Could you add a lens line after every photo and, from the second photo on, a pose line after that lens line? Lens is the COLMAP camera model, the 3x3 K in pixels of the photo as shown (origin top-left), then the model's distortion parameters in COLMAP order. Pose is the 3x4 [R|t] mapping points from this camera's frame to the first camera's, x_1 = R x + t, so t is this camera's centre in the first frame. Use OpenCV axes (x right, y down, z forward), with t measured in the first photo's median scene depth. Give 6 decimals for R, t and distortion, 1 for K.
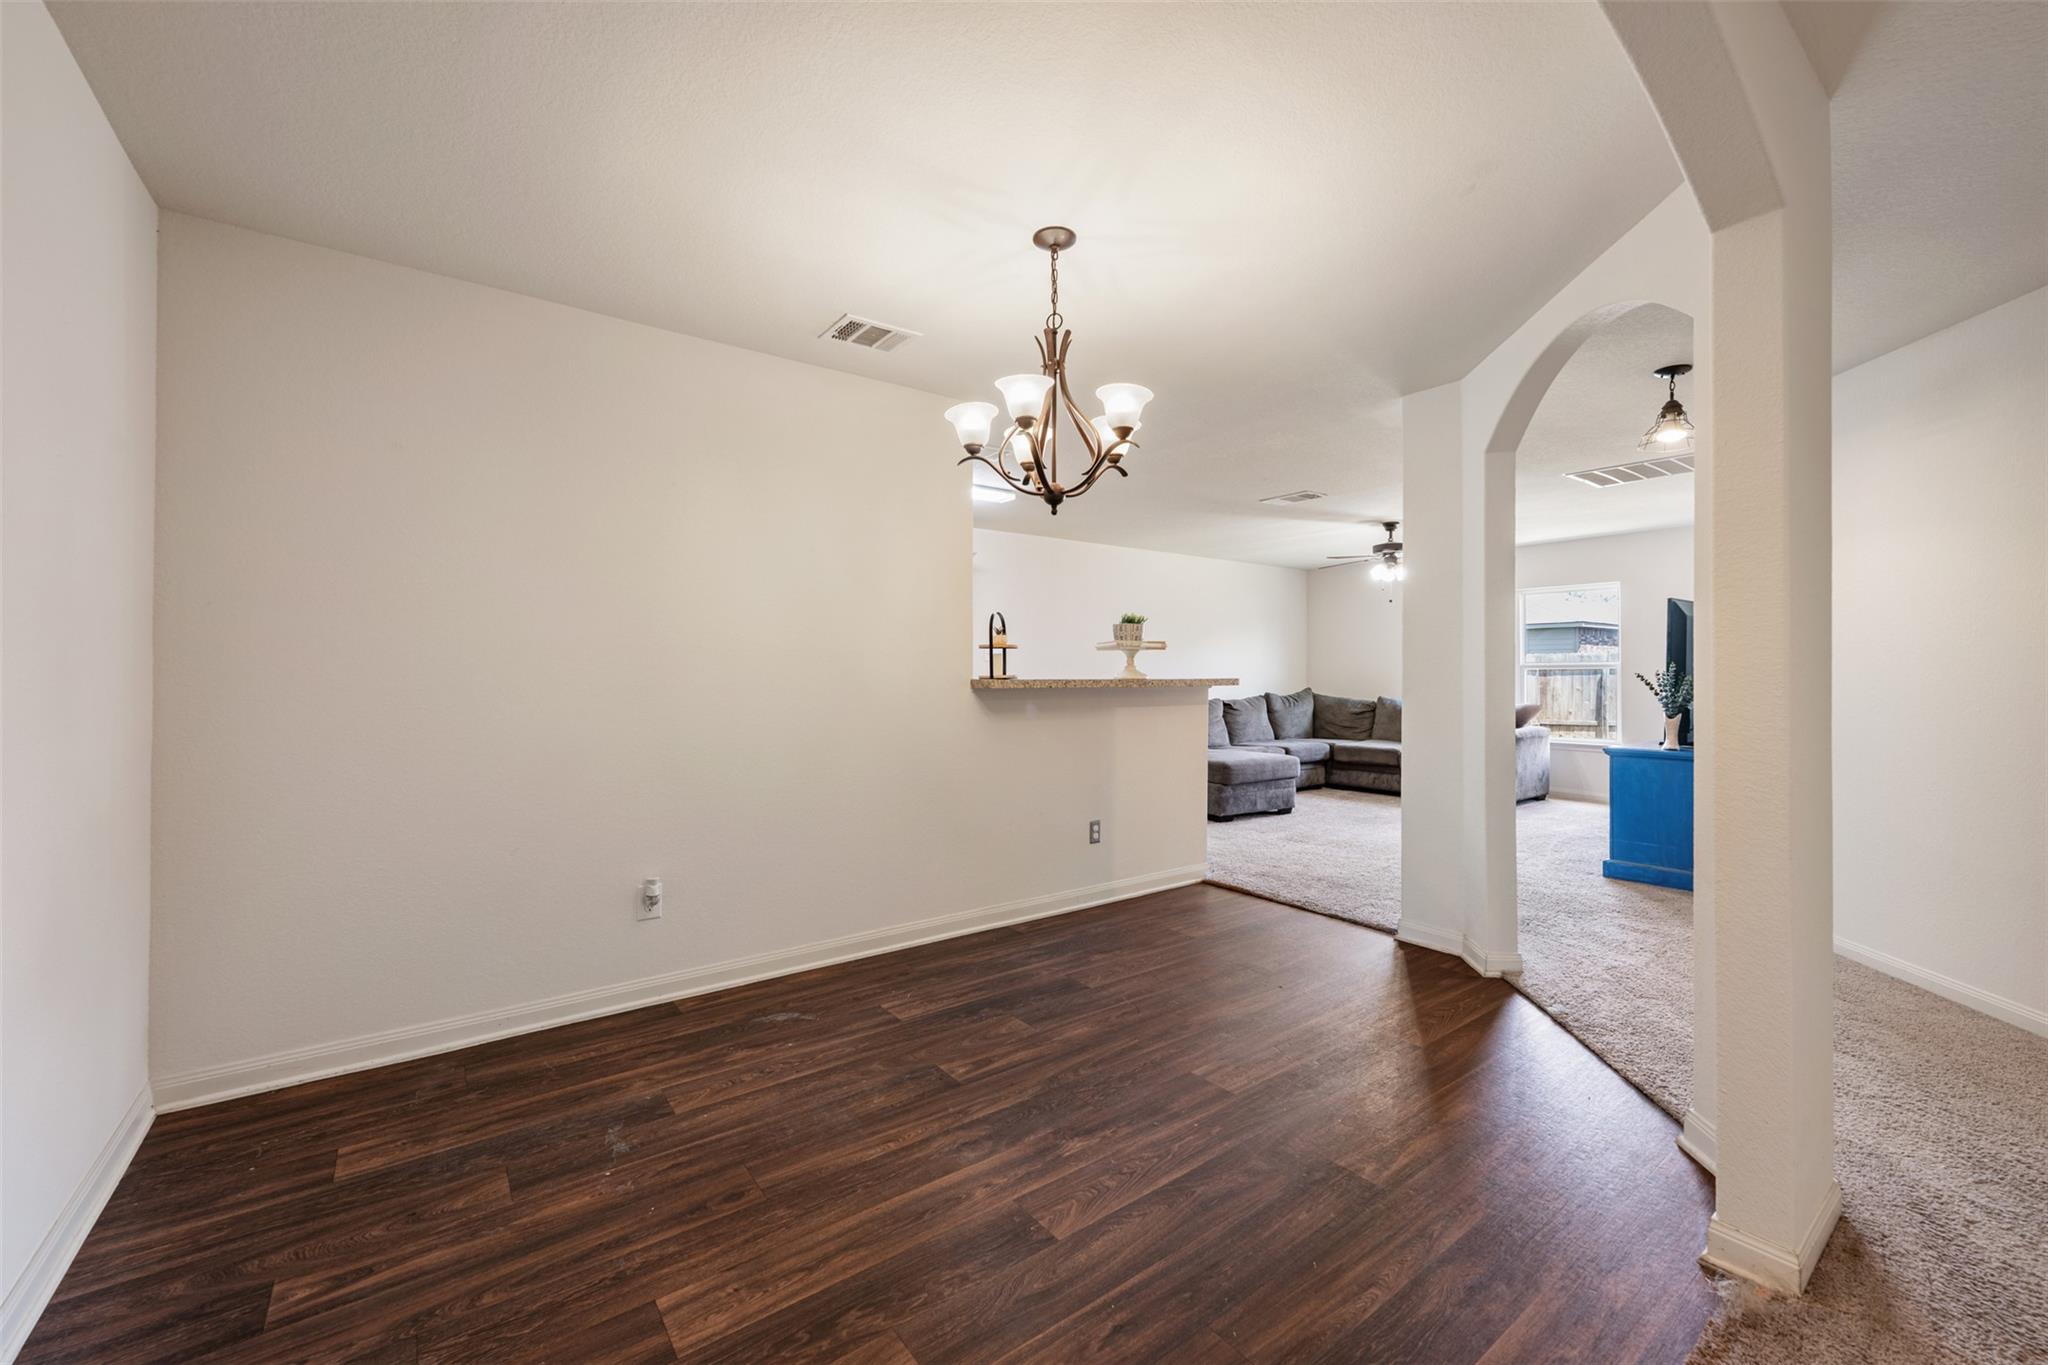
lens RADIAL K [[816.3, 0, 1022.5], [0, 816.3, 670.2], [0, 0, 1]] dist [0.000602, 0.000107]
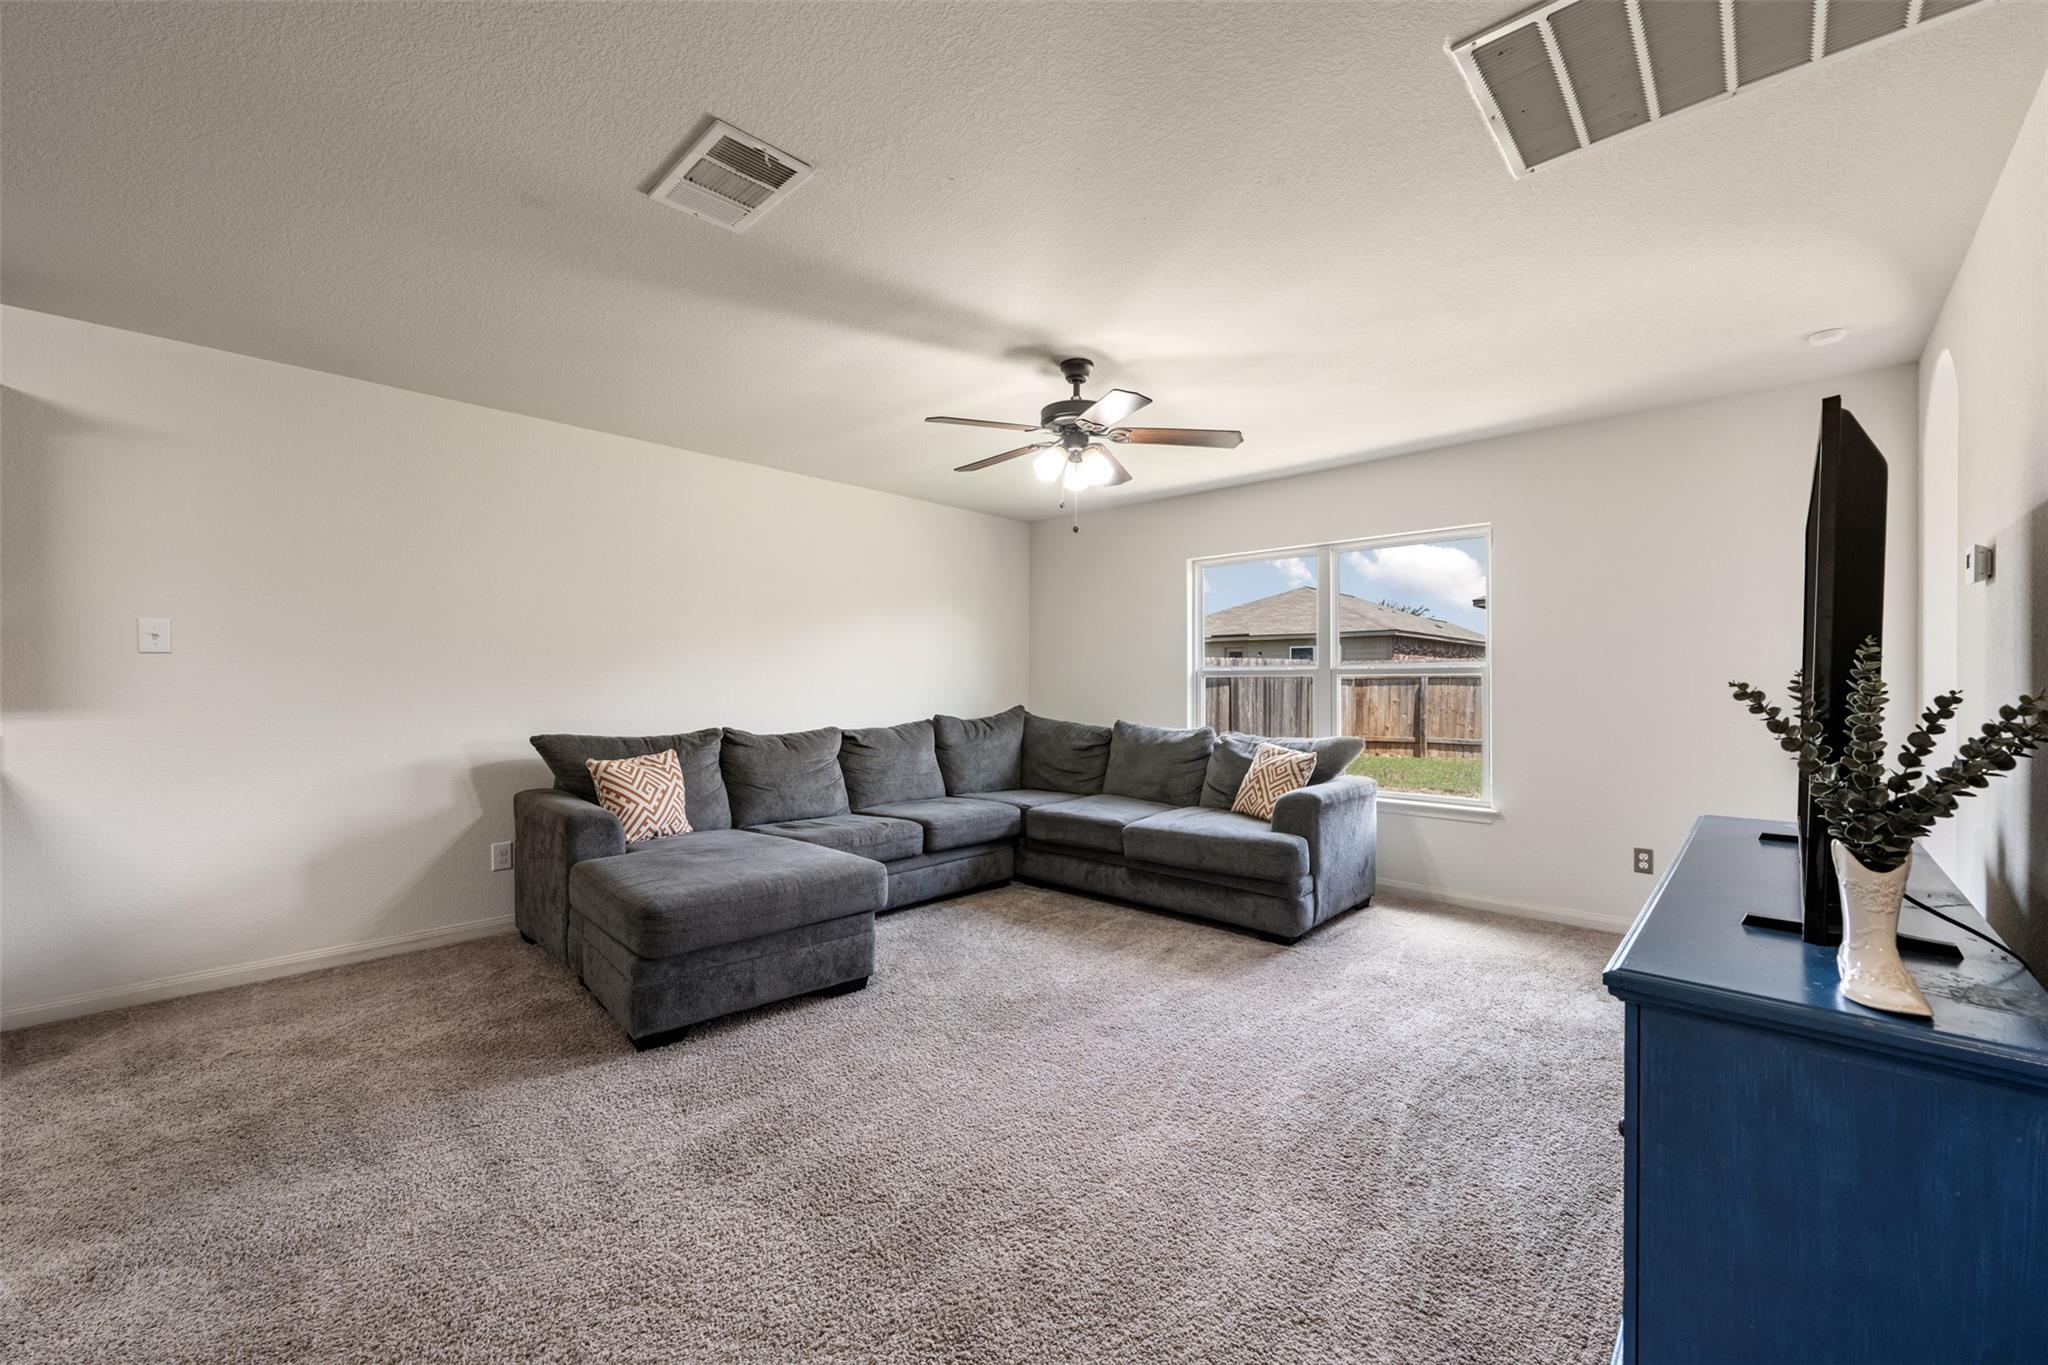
lens RADIAL K [[807.0, 0, 1024.0], [0, 807.0, 682.5], [0, 0, 1]] dist [-0.000987, 0.000095]
pose [[0.984488, 0.001884, 0.175442, 0.303259], [-0.002454, 0.999992, 0.003031, 0.002592], [-0.175435, -0.003414, 0.984485, 0.486773]]
